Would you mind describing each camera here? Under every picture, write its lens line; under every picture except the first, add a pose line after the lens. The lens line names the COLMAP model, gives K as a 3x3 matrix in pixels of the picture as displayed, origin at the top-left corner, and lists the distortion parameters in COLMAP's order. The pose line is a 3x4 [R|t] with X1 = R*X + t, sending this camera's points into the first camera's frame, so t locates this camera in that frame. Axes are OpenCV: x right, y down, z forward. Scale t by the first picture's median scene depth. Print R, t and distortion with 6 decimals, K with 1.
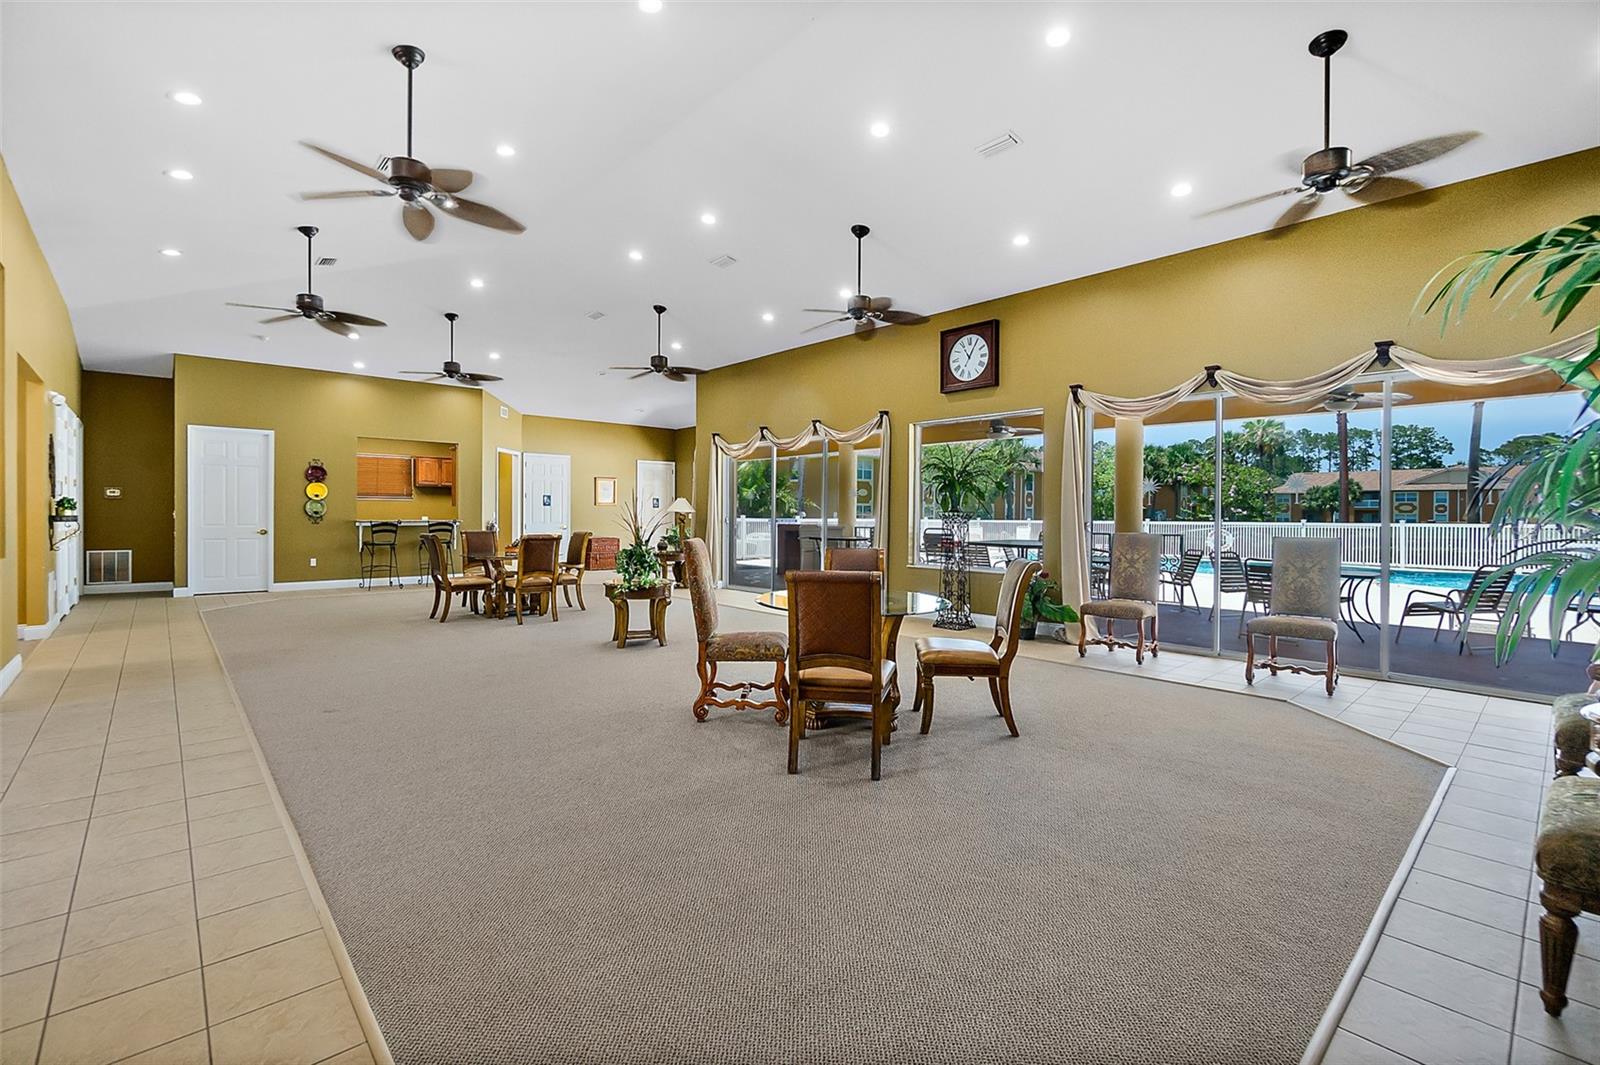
lens RADIAL K [[710.4, 0, 793.1], [0, 710.4, 519.6], [0, 0, 1]] dist [0.004342, 0.000869]
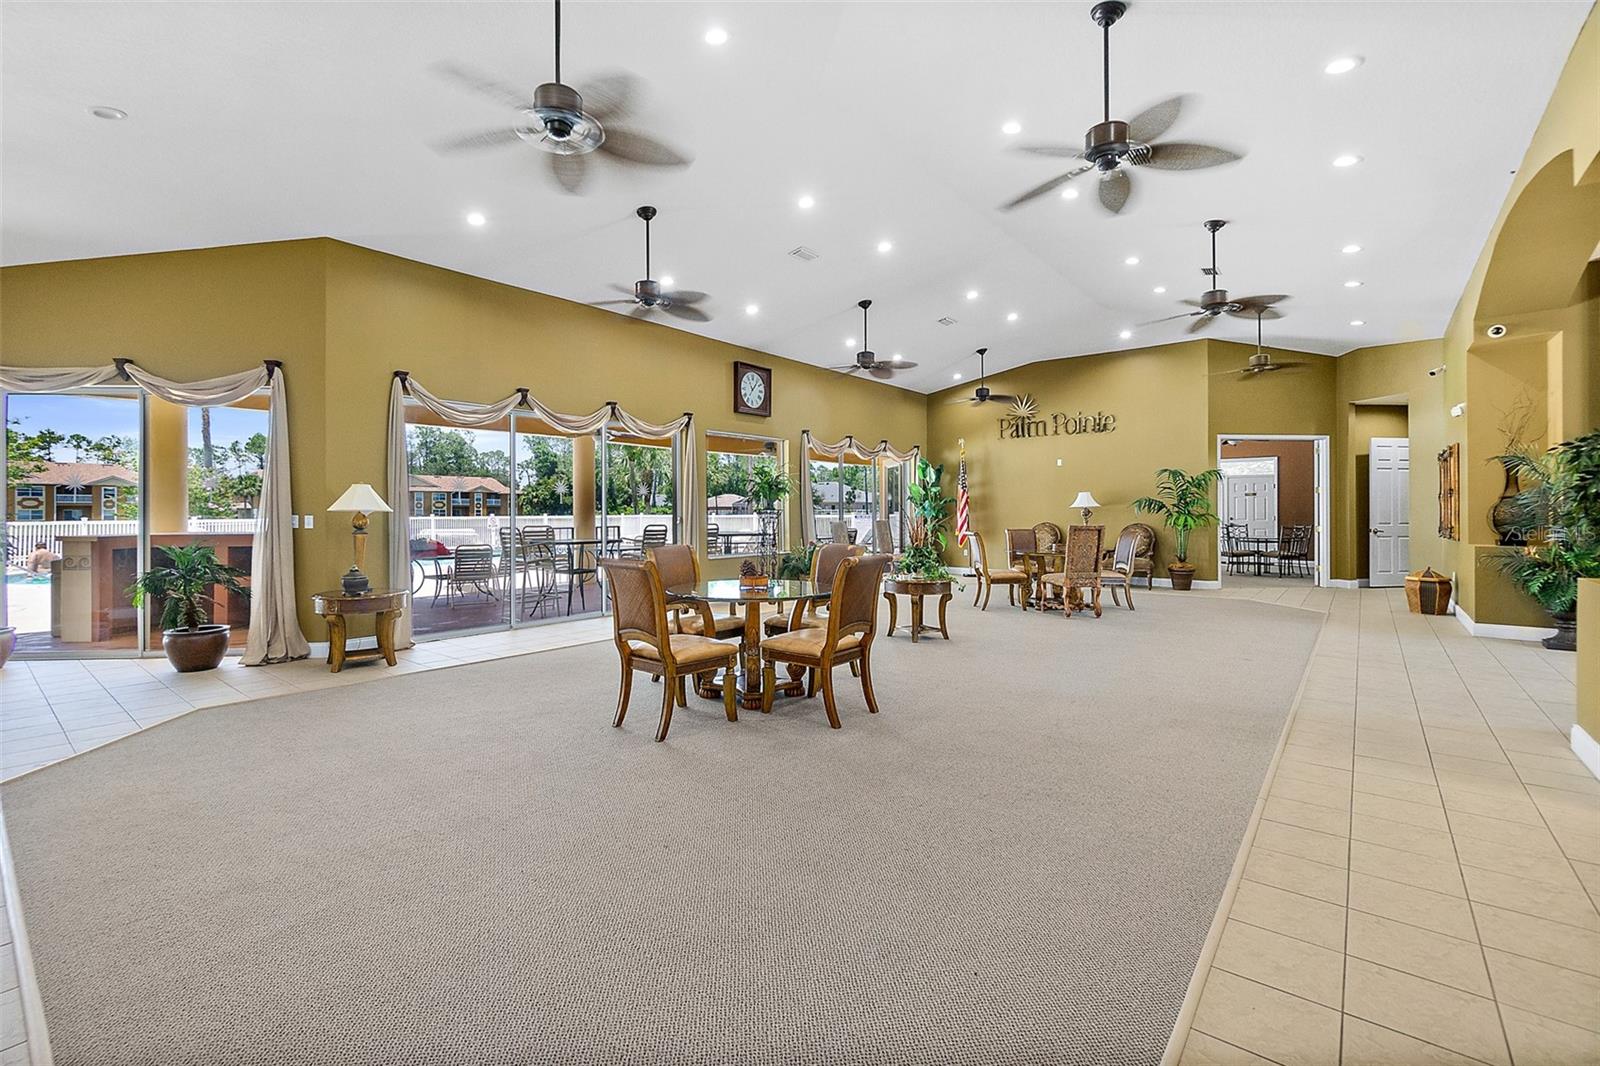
lens RADIAL K [[710.4, 0, 774.2], [0, 710.4, 511.6], [0, 0, 1]] dist [0.004342, 0.000869]
pose [[-0.142495, -0.007063, 0.989770, -0.998935], [0.012088, 0.999888, 0.008875, -0.018860], [-0.989722, 0.013229, -0.142394, 1.115622]]
